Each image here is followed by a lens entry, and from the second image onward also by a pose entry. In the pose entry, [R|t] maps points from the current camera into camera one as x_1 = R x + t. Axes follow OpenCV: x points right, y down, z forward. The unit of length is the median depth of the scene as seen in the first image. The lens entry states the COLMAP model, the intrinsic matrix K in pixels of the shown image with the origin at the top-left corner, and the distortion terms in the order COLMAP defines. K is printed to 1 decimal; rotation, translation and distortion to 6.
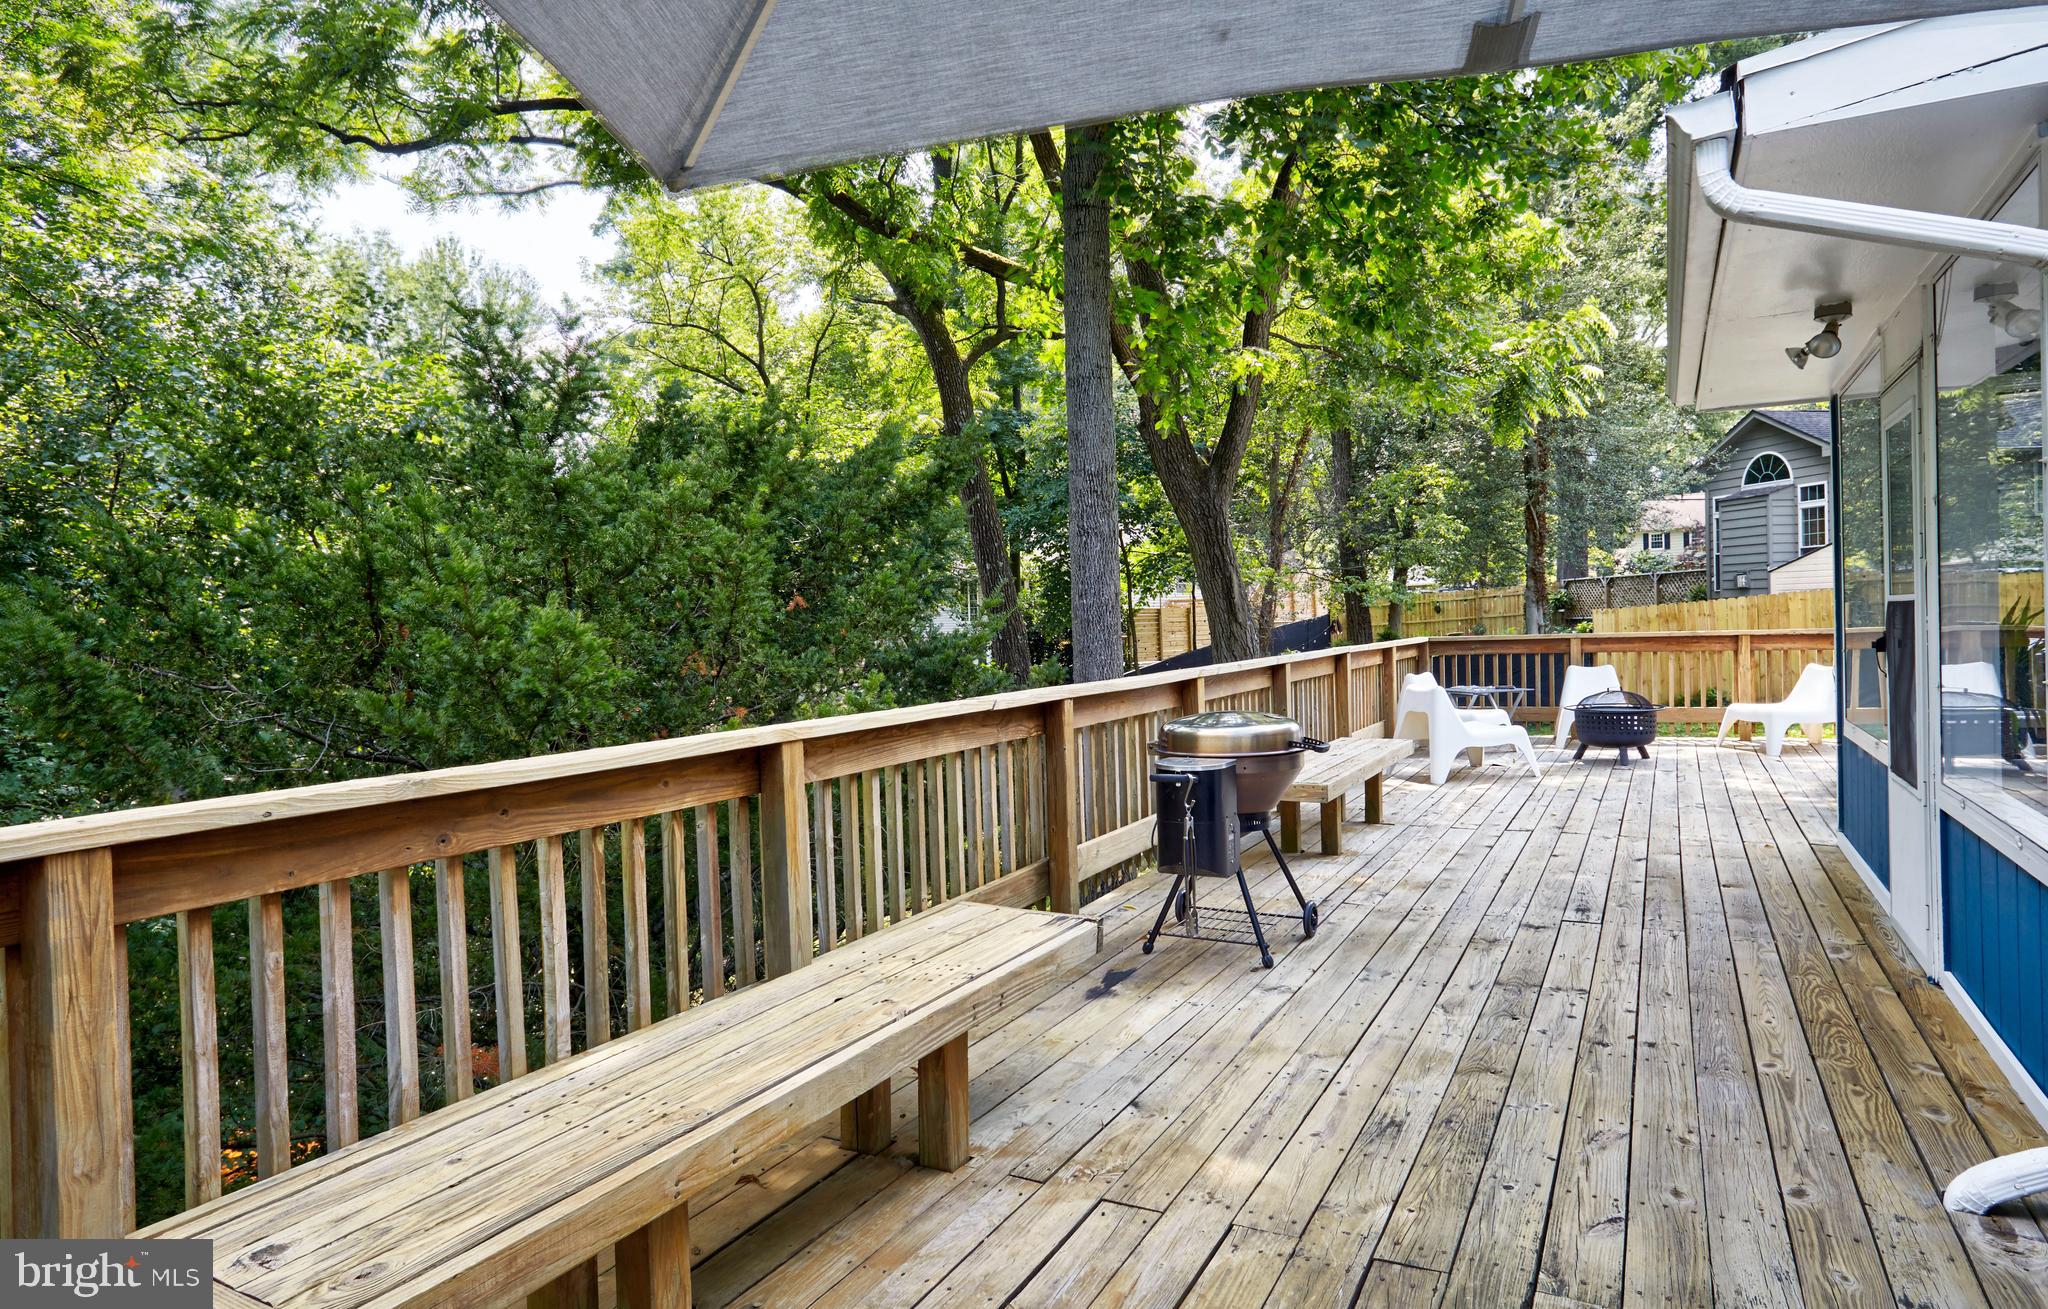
lens RADIAL K [[1213.5, 0, 1024.6], [0, 1213.5, 651.1], [0, 0, 1]] dist [0.008961, 0.001111]
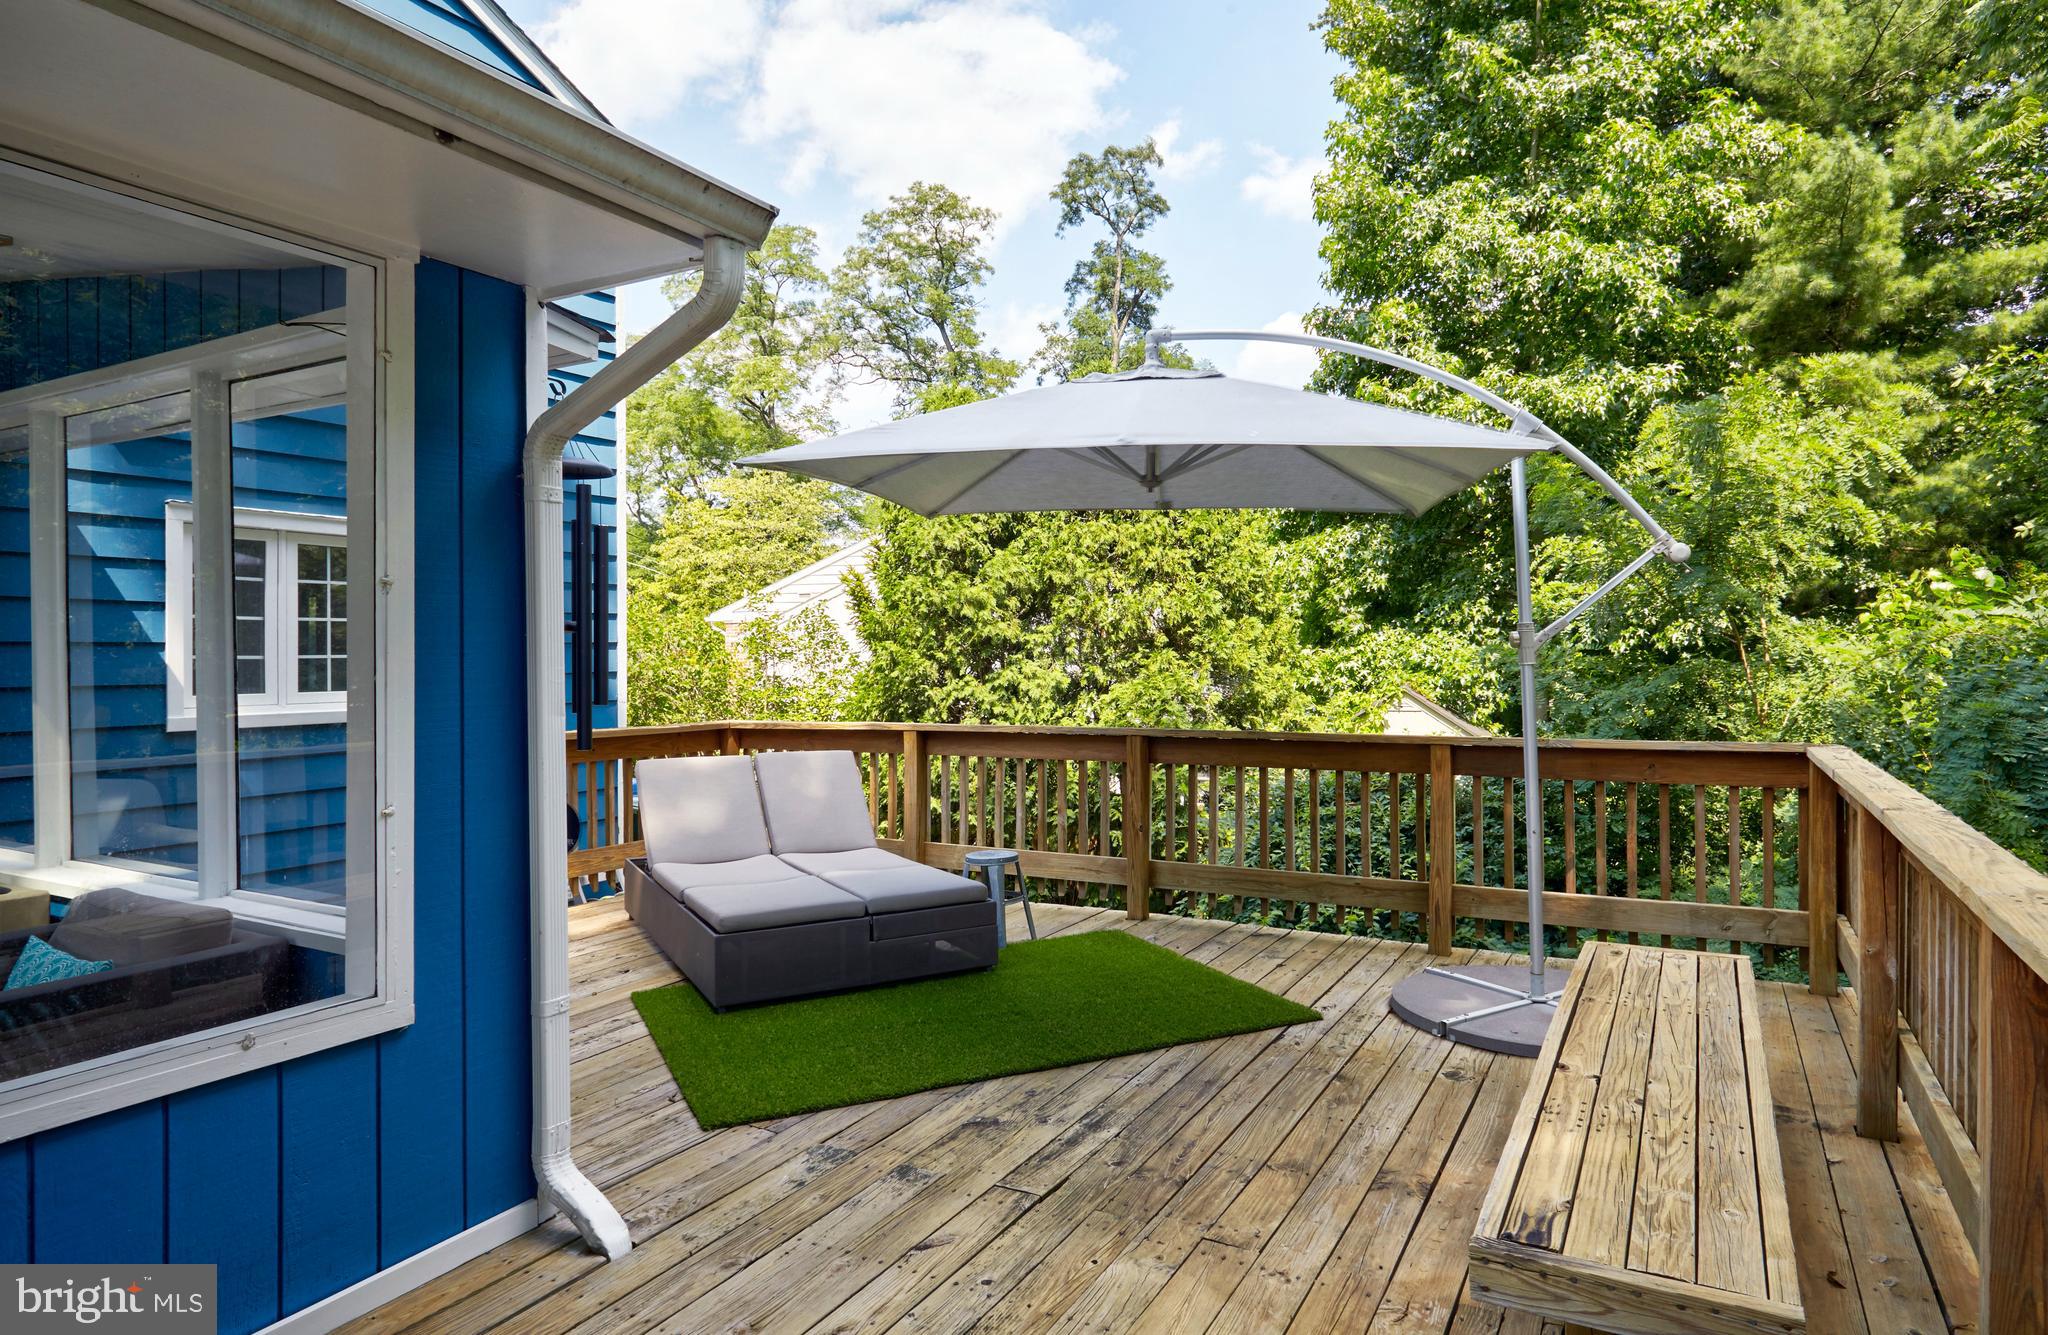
lens RADIAL K [[1213.5, 0, 1022.5], [0, 1213.5, 664.3], [0, 0, 1]] dist [0.008961, 0.001111]
pose [[-0.999273, 0.029740, 0.023862, 0.362438], [0.030427, 0.999117, 0.028960, -0.113541], [-0.022980, 0.029665, -0.999296, 2.204352]]
